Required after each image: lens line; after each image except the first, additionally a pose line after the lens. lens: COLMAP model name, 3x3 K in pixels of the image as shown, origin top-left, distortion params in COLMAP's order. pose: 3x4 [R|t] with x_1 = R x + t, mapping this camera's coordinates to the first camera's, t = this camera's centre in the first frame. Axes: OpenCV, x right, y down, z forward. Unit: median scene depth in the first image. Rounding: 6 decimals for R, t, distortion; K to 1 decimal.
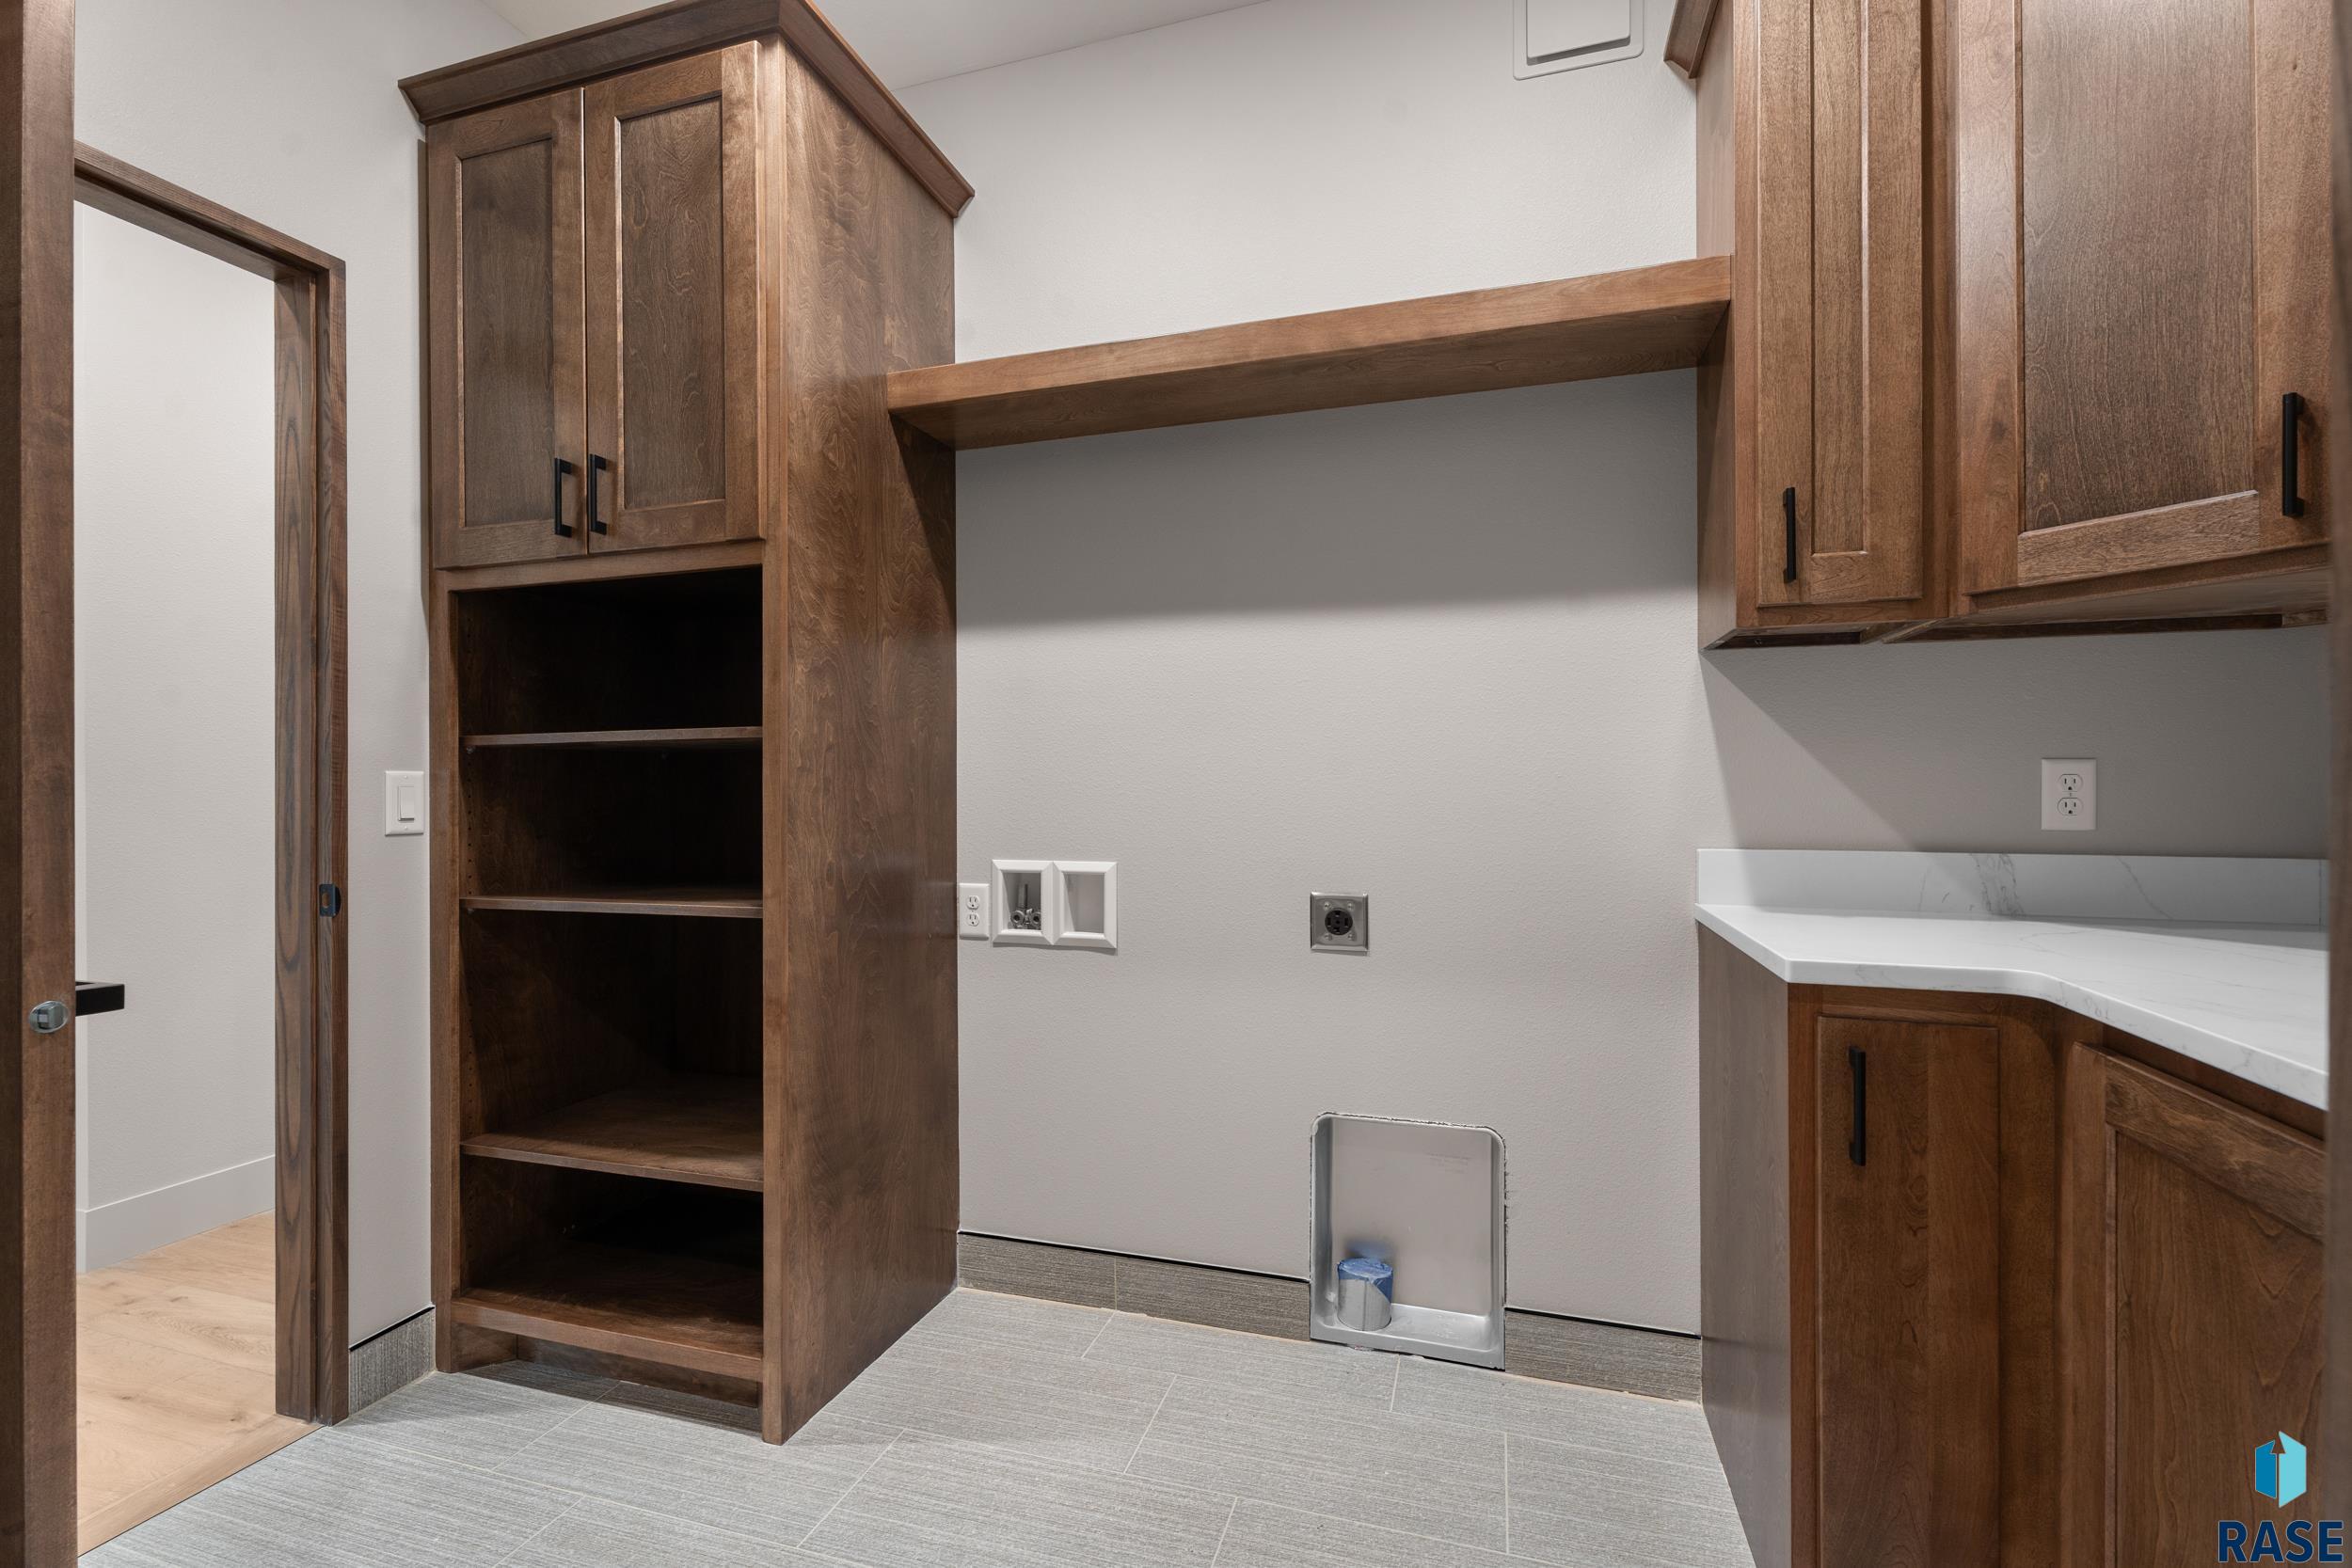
lens RADIAL K [[1046.3, 0, 1185.5], [0, 1046.3, 799.1], [0, 0, 1]] dist [0.003701, 0.000619]
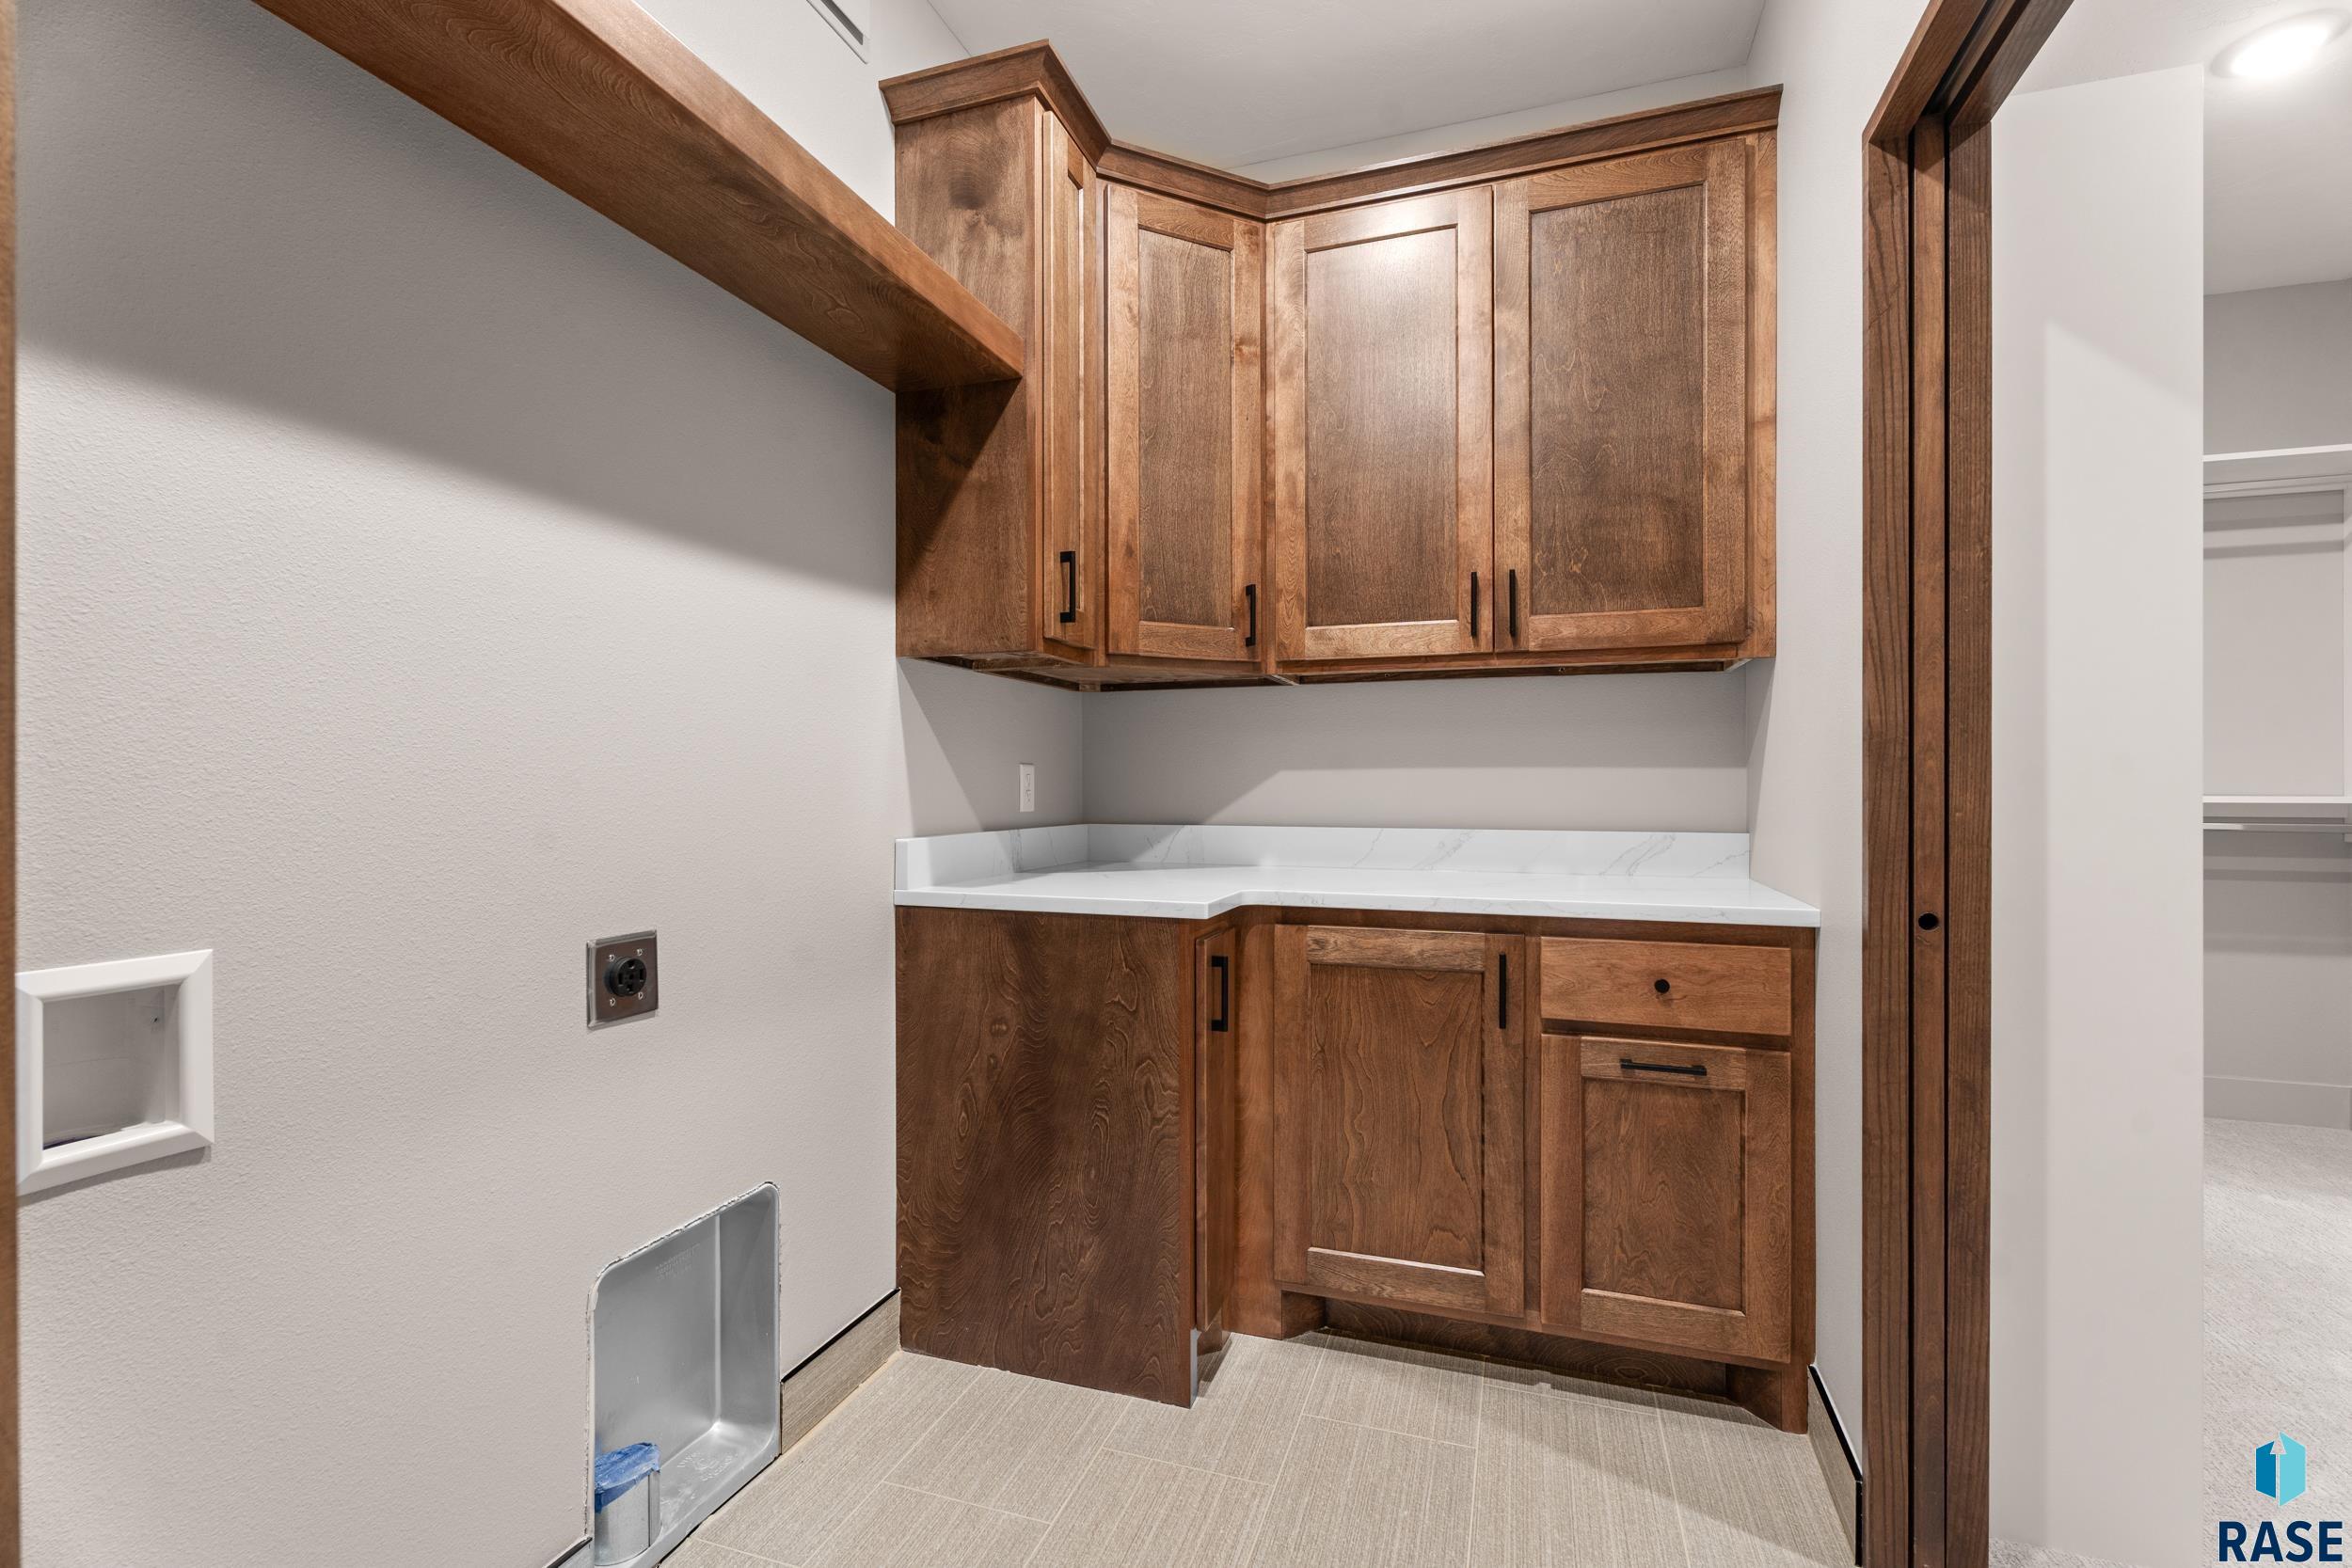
lens RADIAL K [[1046.3, 0, 1176.2], [0, 1046.3, 783.5], [0, 0, 1]] dist [0.003701, 0.000619]
pose [[0.027202, -0.001457, 0.999629, -0.579685], [0.006591, 0.999977, 0.001278, -0.008617], [-0.999608, 0.006554, 0.027211, 0.678522]]
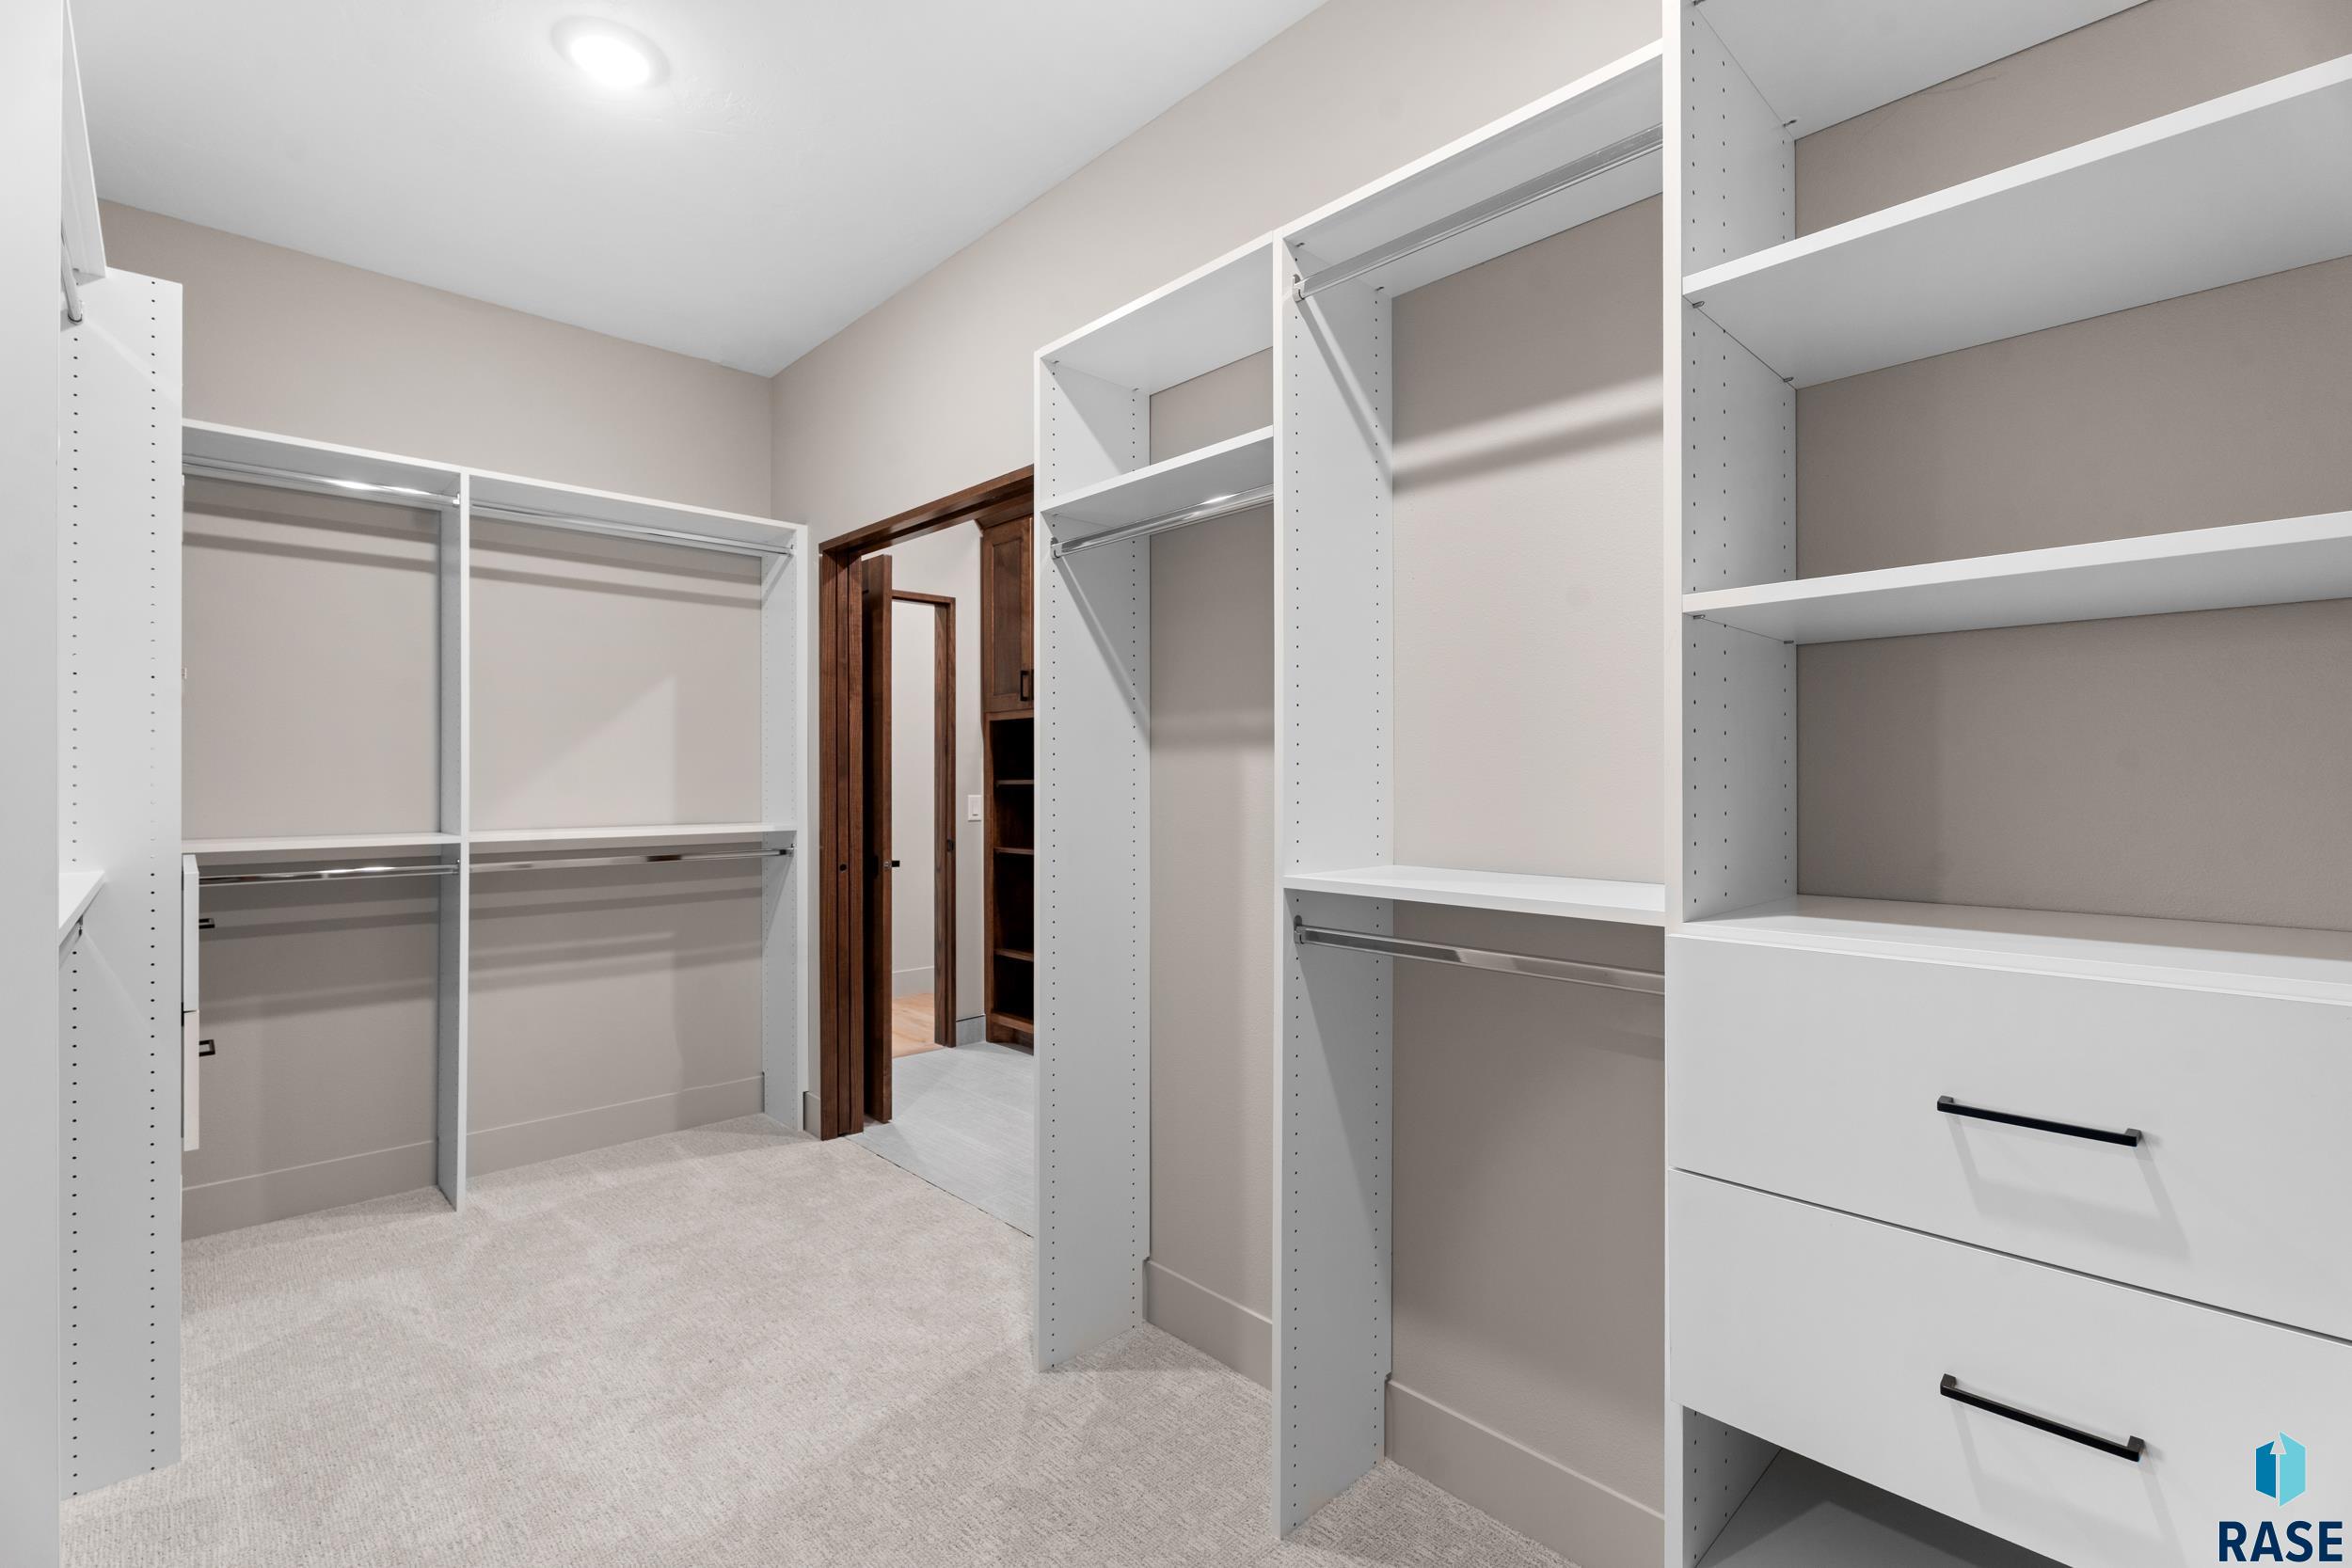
lens RADIAL K [[1046.3, 0, 1170.6], [0, 1046.3, 778.1], [0, 0, 1]] dist [0.003701, 0.000619]
pose [[0.874696, -0.003332, -0.484661, 0.891295], [0.000076, 0.999977, -0.006738, -0.052441], [0.484673, 0.005857, 0.874676, -0.973767]]
